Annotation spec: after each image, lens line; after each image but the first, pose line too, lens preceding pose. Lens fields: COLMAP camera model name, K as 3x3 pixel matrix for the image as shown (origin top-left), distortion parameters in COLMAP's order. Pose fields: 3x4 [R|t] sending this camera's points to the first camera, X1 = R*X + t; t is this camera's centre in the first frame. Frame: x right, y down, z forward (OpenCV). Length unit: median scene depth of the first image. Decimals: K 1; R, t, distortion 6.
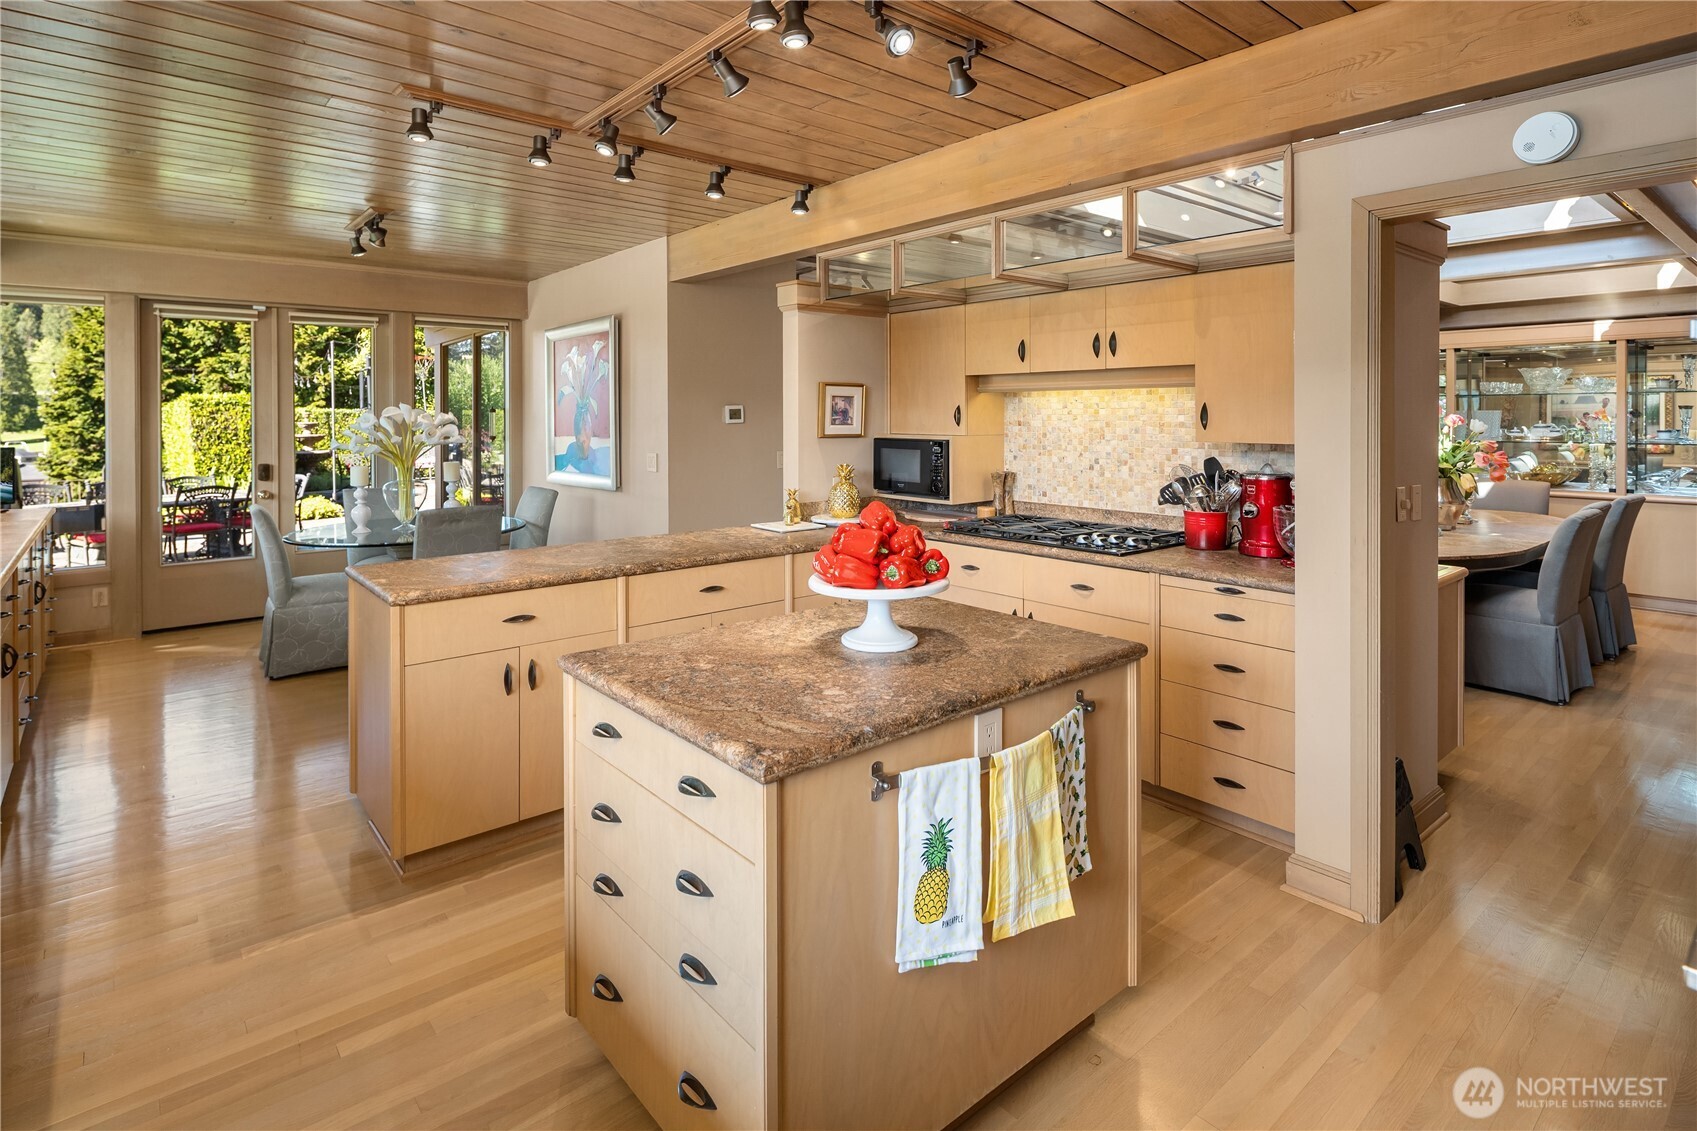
lens RADIAL K [[842.1, 0, 850.9], [0, 842.1, 420.9], [0, 0, 1]] dist [0.001745, 0.000090]
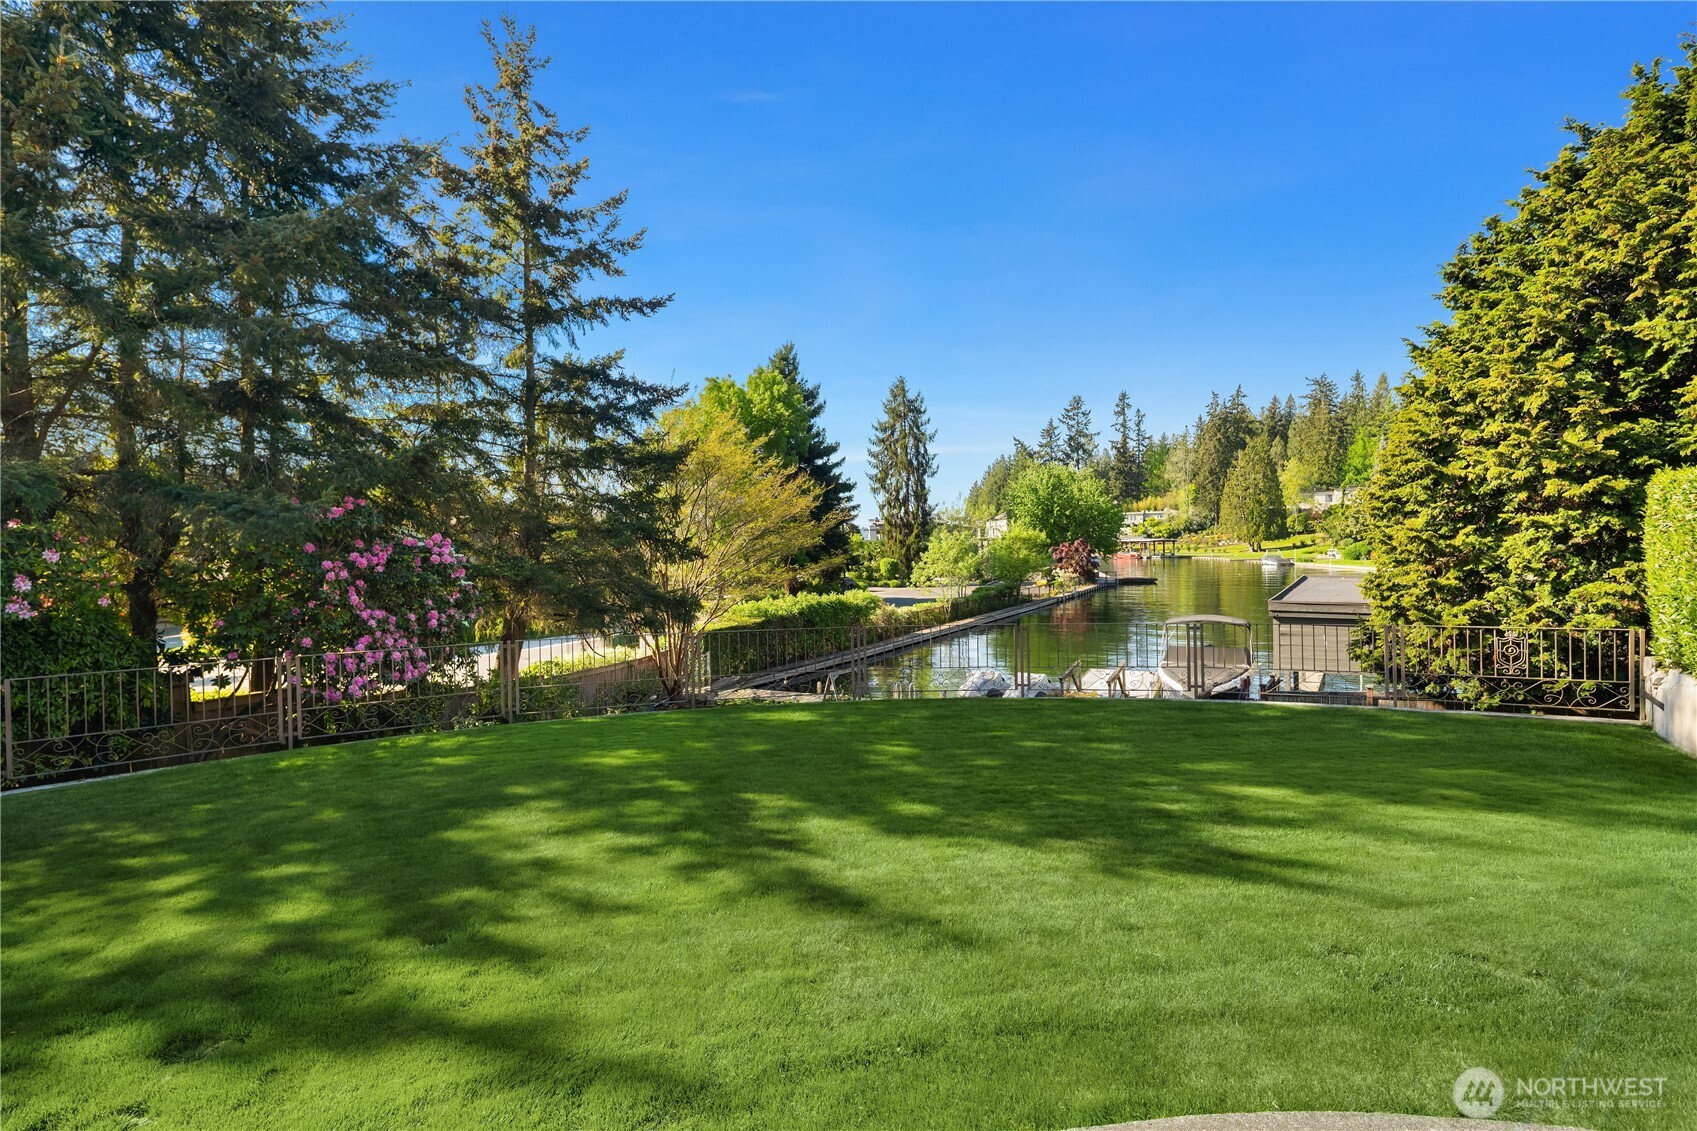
lens RADIAL K [[839.9, 0, 817.7], [0, 839.9, 562.4], [0, 0, 1]] dist [-0.001152, -0.000413]
pose [[0.296201, 0.023583, -0.954834, -0.477123], [0.013305, 0.999496, 0.028814, 0.008361], [0.955033, -0.021239, 0.295738, 0.413455]]
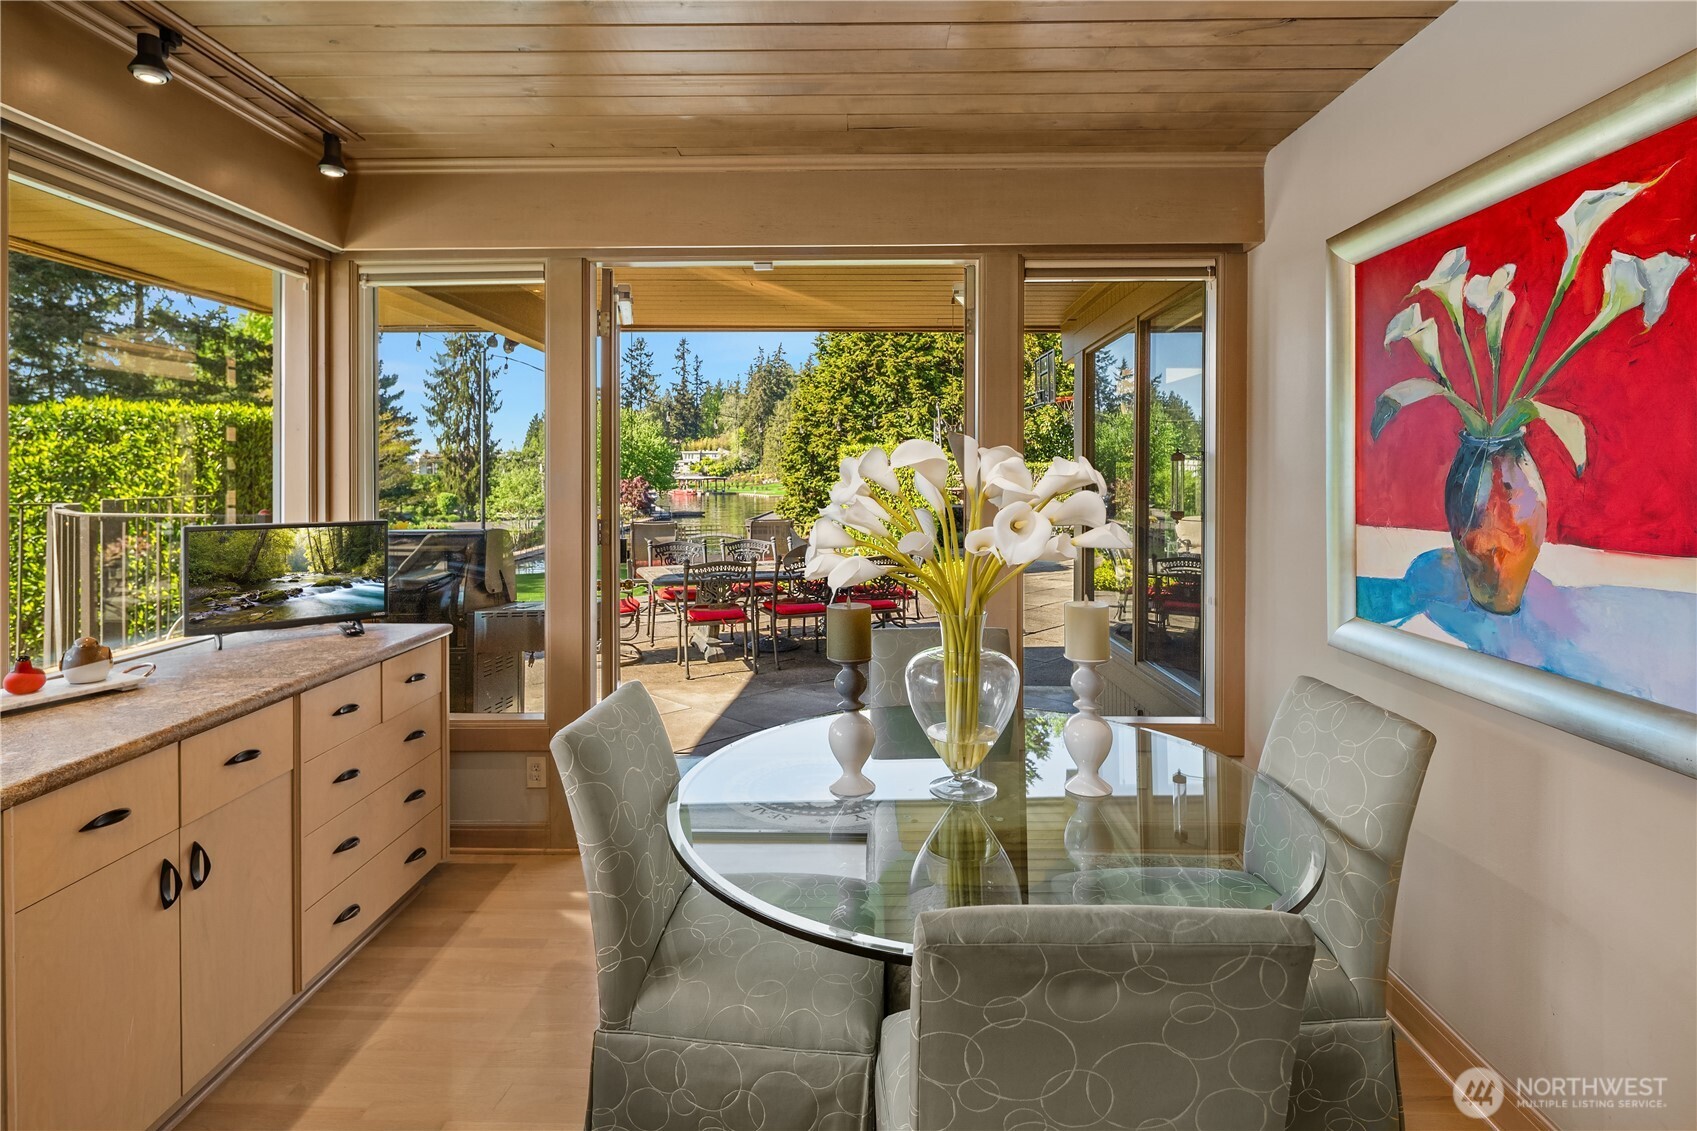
lens RADIAL K [[860.3, 0, 858.3], [0, 860.3, 477.4], [0, 0, 1]] dist [0.001164, -0.000131]
pose [[0.749680, 0.008813, -0.661742, -0.078896], [-0.006281, 0.999961, 0.006202, -0.001021], [0.661771, -0.000493, 0.749706, 0.170879]]
